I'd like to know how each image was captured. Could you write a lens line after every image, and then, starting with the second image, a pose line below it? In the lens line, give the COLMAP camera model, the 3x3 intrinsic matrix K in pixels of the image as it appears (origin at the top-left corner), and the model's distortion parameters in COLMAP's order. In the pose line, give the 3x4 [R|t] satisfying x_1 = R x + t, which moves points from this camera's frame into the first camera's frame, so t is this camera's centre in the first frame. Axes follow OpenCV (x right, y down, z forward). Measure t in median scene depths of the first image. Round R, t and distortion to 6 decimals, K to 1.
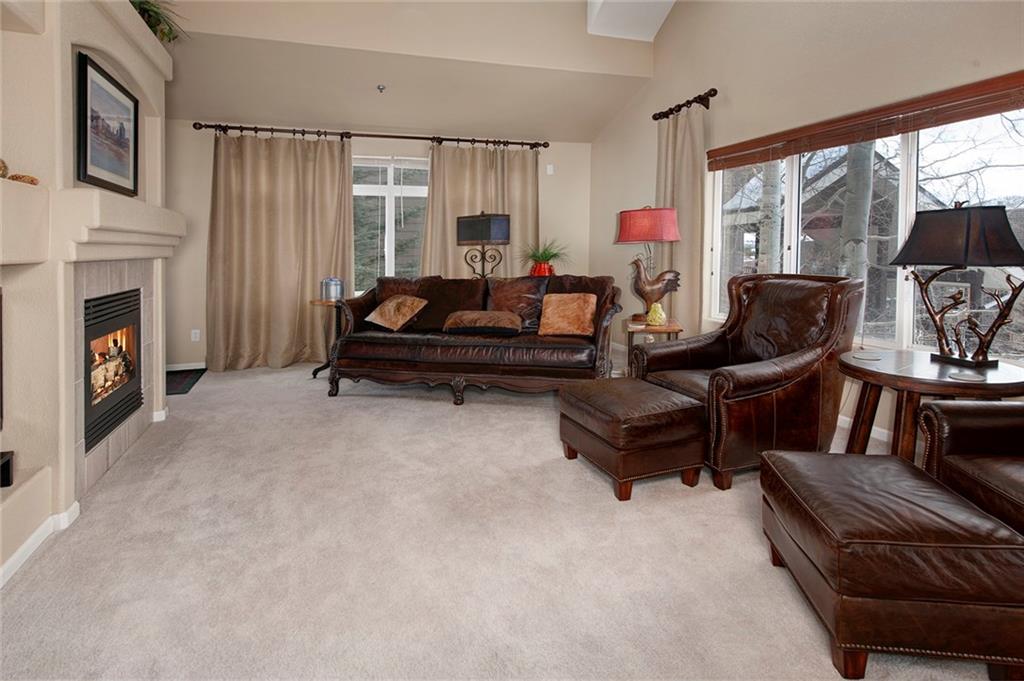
lens RADIAL K [[531.4, 0, 503.4], [0, 531.4, 267.7], [0, 0, 1]] dist [0.014451, -0.001092]
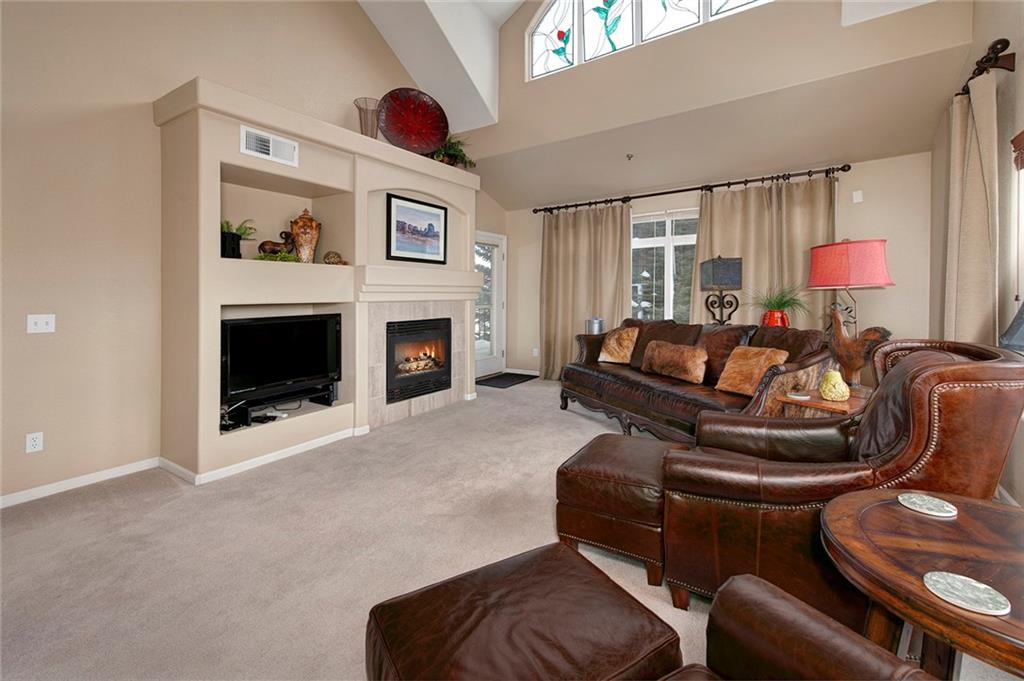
lens RADIAL K [[454.0, 0, 514.7], [0, 454.0, 296.5], [0, 0, 1]] dist [0.010689, -0.000329]
pose [[0.604014, 0.006209, -0.796949, 0.387084], [-0.025101, 0.999622, -0.011236, -0.012081], [0.796578, 0.026791, 0.603942, 0.192371]]
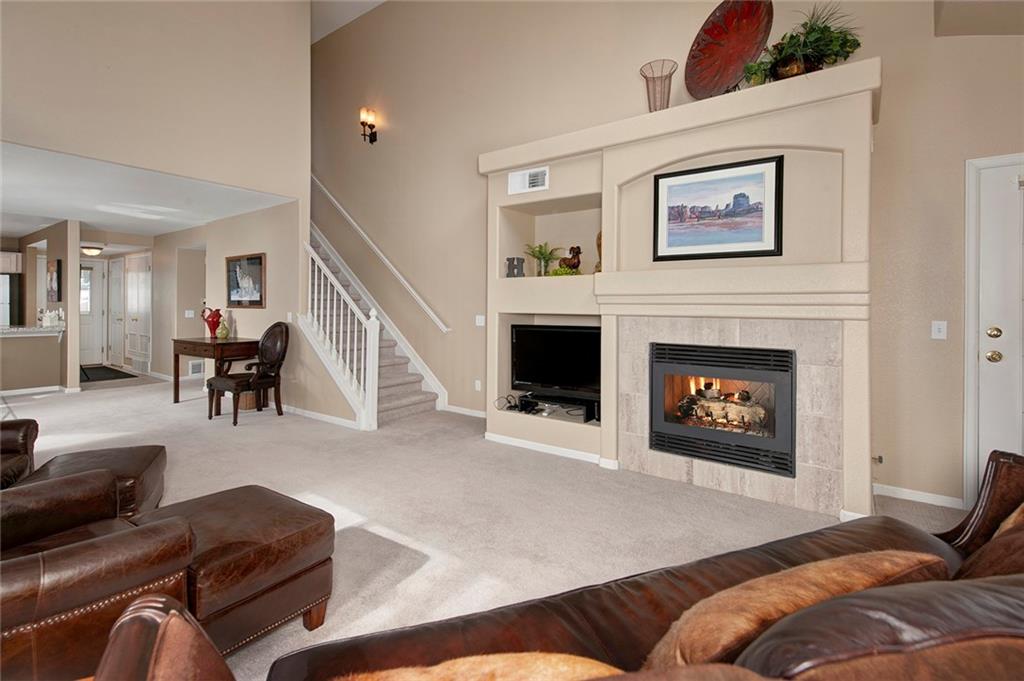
lens RADIAL K [[473.4, 0, 515.8], [0, 473.4, 295.0], [0, 0, 1]] dist [0.014677, -0.000683]
pose [[-0.831577, -0.003730, -0.555396, 0.125897], [-0.014286, 0.999790, 0.014675, -0.041799], [0.555225, 0.020138, -0.831456, 0.931068]]
